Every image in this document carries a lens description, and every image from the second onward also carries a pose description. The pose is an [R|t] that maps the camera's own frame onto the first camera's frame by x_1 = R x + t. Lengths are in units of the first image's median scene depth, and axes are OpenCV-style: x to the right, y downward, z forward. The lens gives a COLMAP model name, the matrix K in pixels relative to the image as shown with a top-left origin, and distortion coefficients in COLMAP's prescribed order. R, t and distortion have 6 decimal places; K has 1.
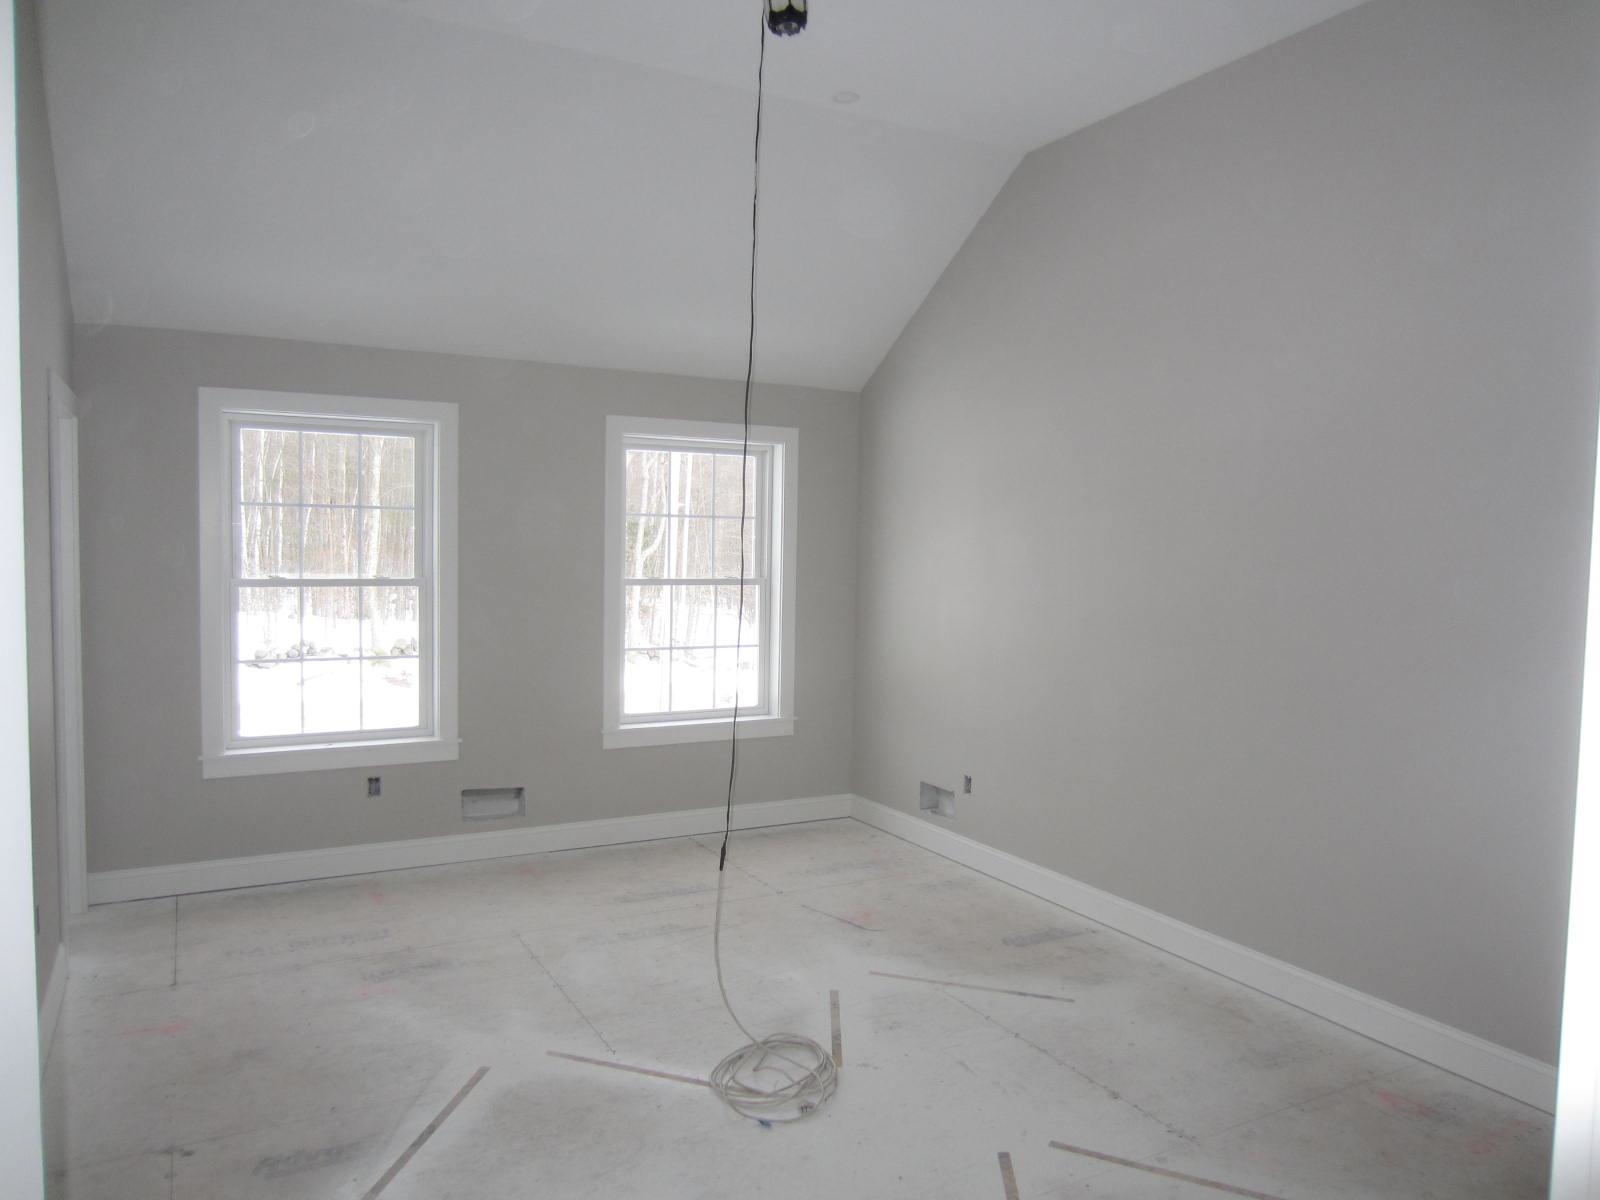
lens RADIAL K [[1140.7, 0, 794.5], [0, 1140.7, 610.2], [0, 0, 1]] dist [-0.001224, 0.001138]
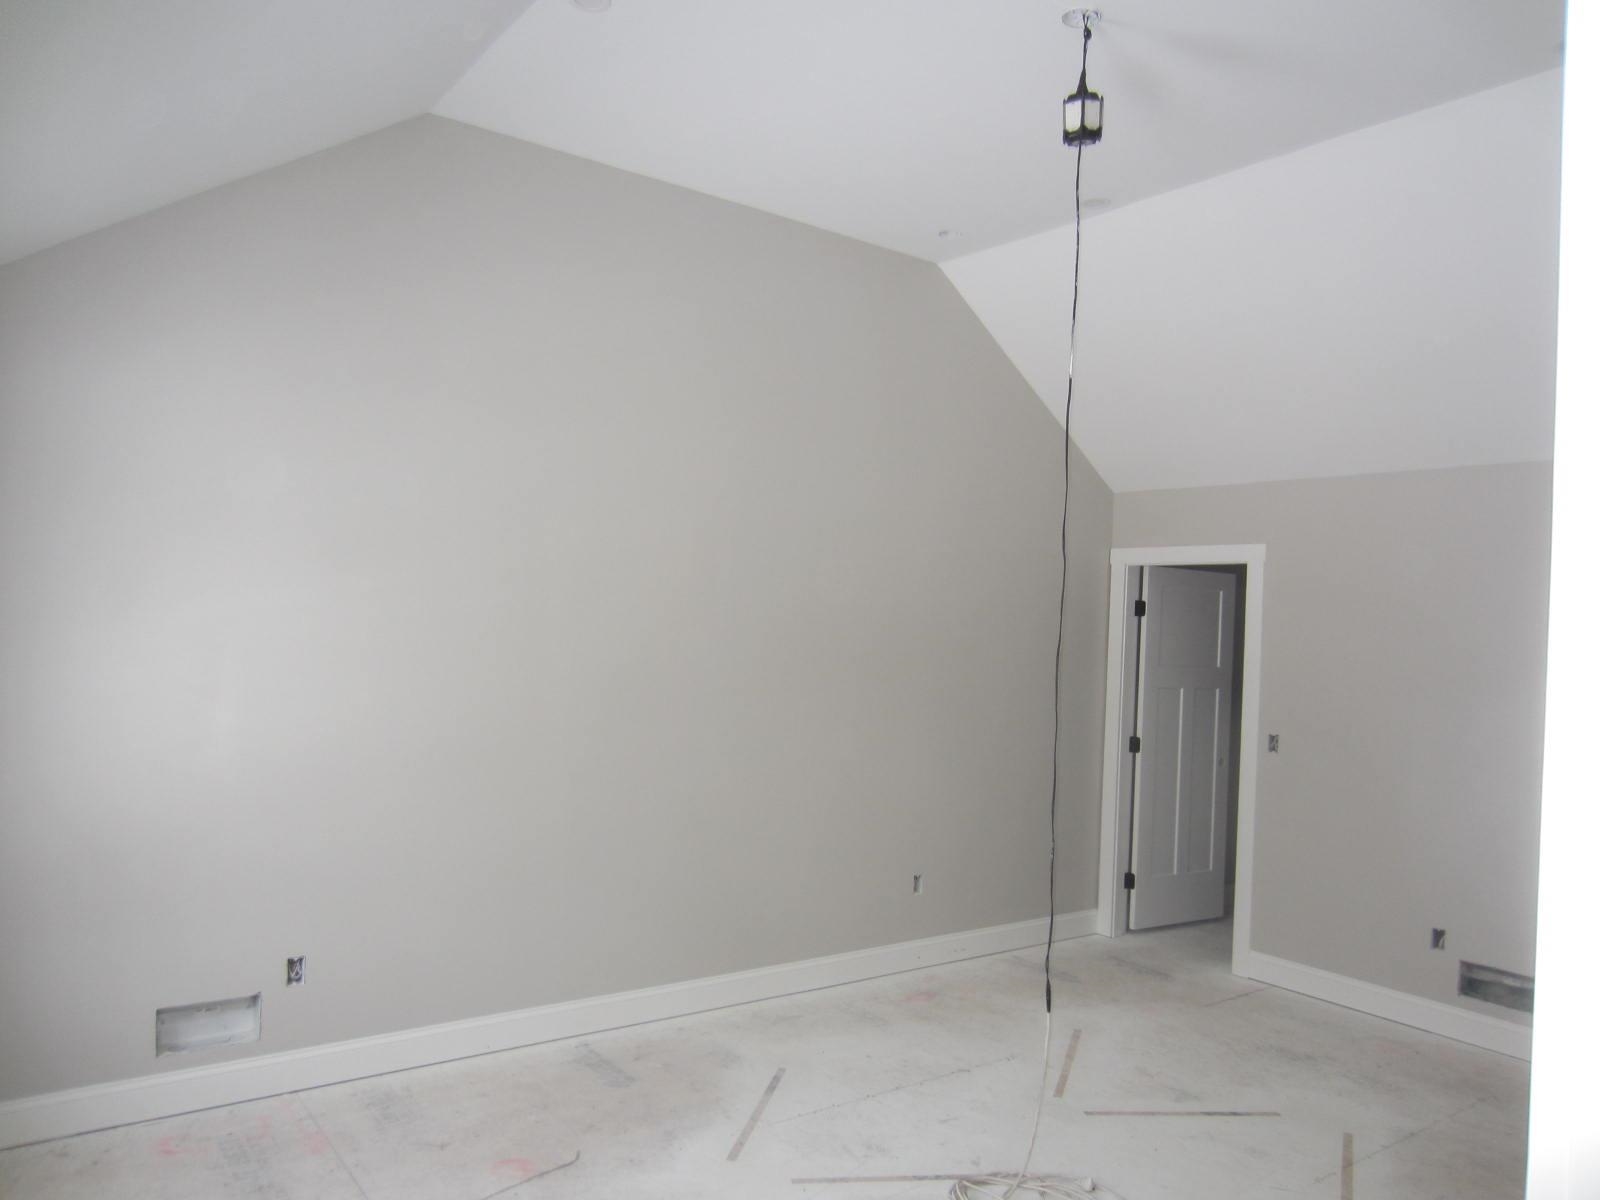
lens RADIAL K [[1140.7, 0, 794.5], [0, 1140.7, 610.2], [0, 0, 1]] dist [-0.001224, 0.001138]
pose [[-0.143876, -0.006073, 0.989577, -0.495095], [0.016183, 0.999833, 0.008489, -0.056138], [-0.989463, 0.017236, -0.143754, 0.701273]]
